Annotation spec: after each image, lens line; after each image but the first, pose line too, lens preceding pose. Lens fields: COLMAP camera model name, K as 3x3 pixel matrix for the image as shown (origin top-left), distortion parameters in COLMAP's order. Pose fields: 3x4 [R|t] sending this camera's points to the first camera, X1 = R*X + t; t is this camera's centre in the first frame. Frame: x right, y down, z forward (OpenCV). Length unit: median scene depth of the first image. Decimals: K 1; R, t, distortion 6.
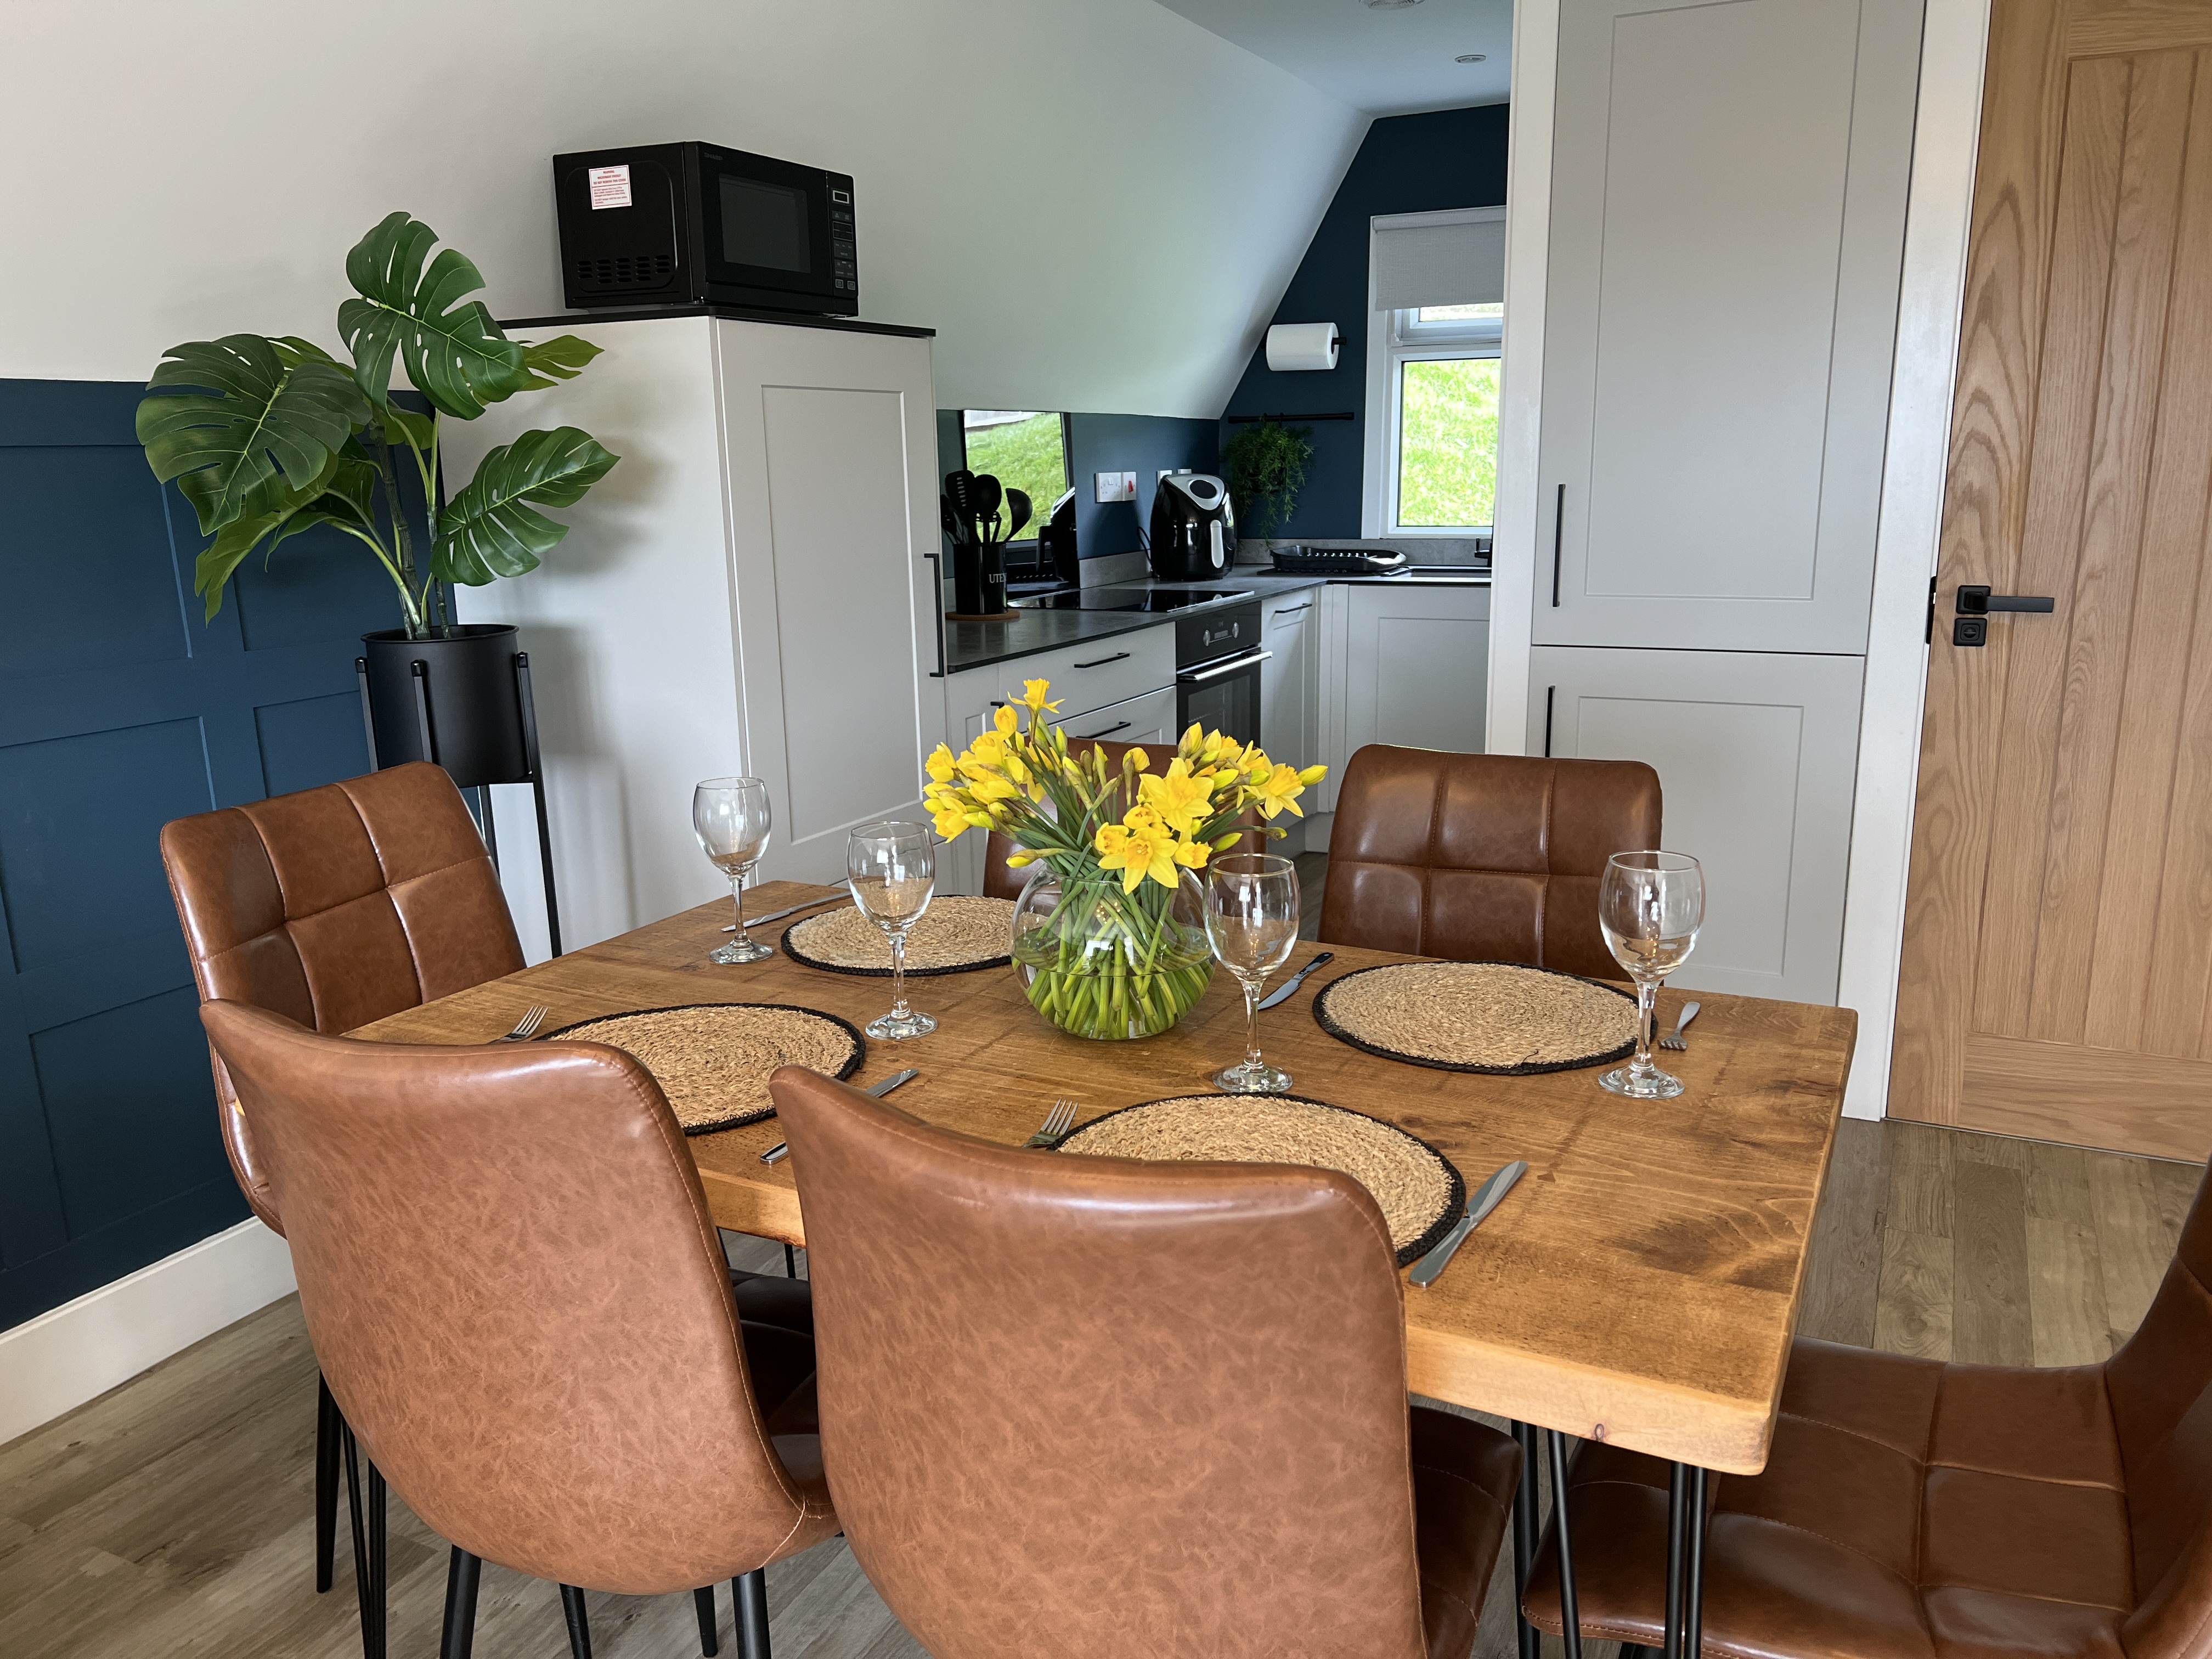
lens RADIAL K [[1618.1, 0, 1106.0], [0, 1618.1, 829.5], [0, 0, 1]] dist [0.051345, -0.000633]
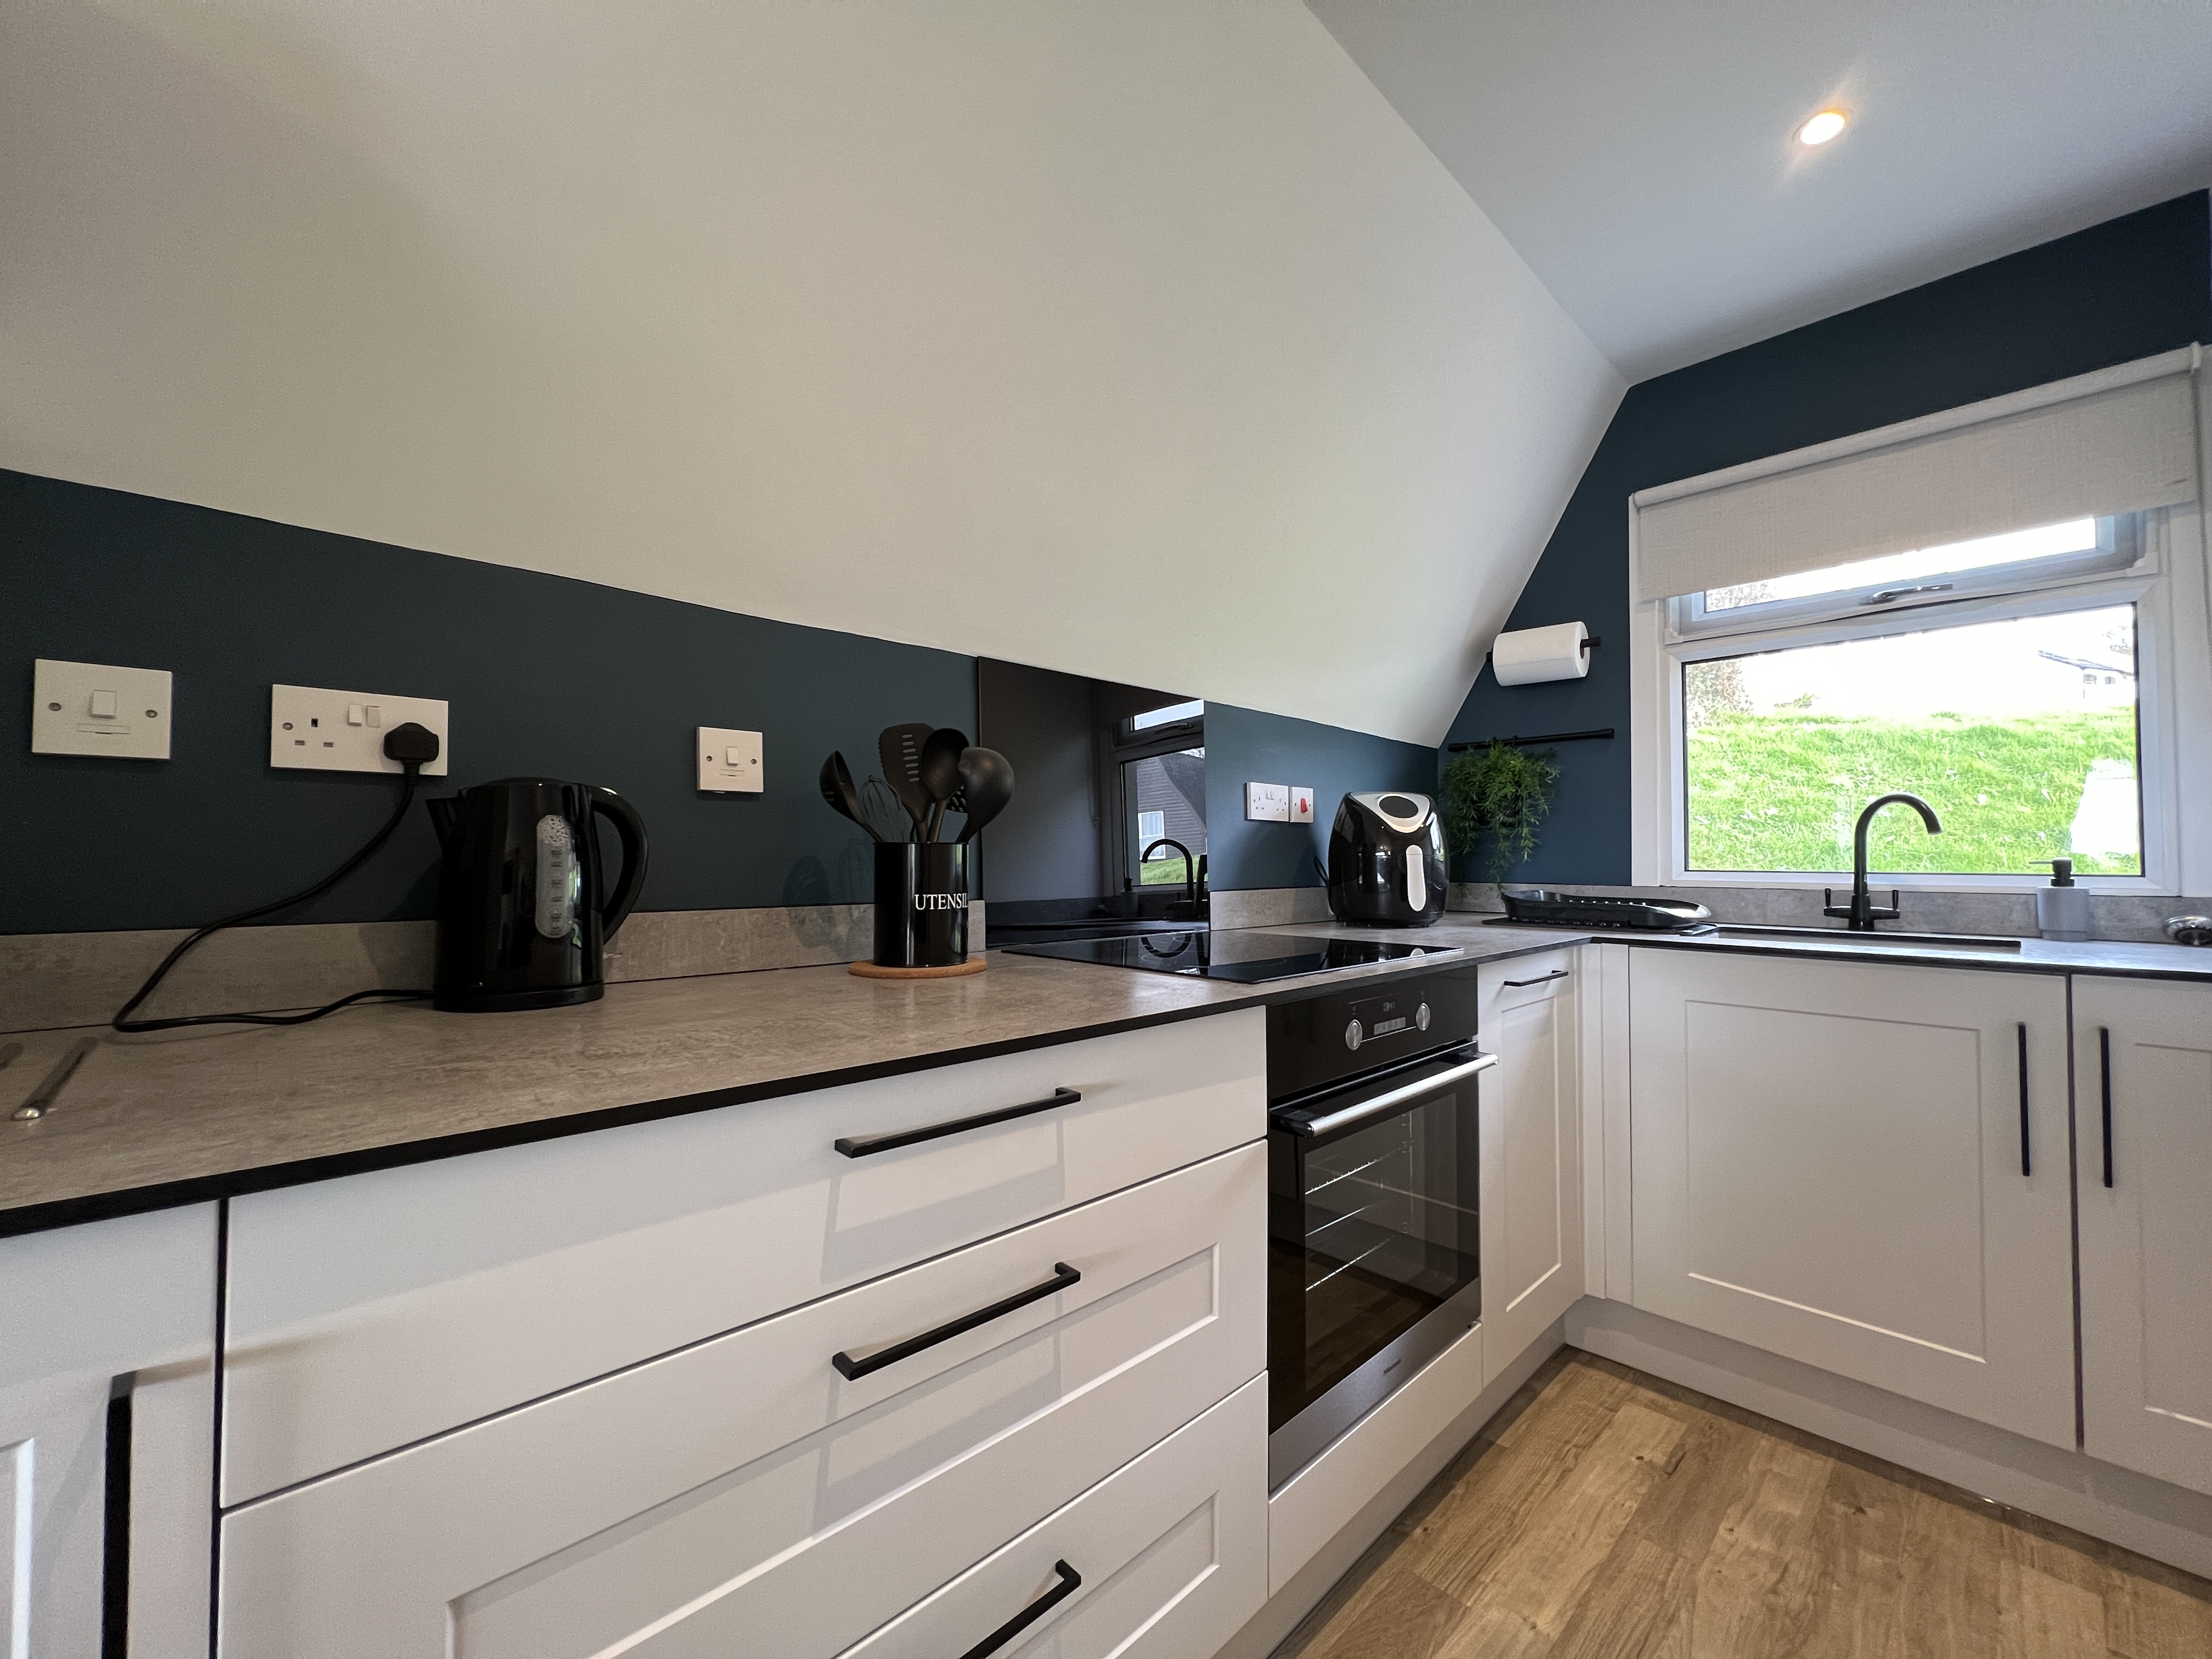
lens RADIAL K [[875.7, 0, 1106.0], [0, 875.7, 829.5], [0, 0, 1]] dist [-0.018146, 0.000006]
pose [[0.940346, 0.009884, -0.340076, 0.068060], [-0.096907, 0.965953, -0.239884, -0.088580], [0.326126, 0.258530, 0.909288, 0.579558]]
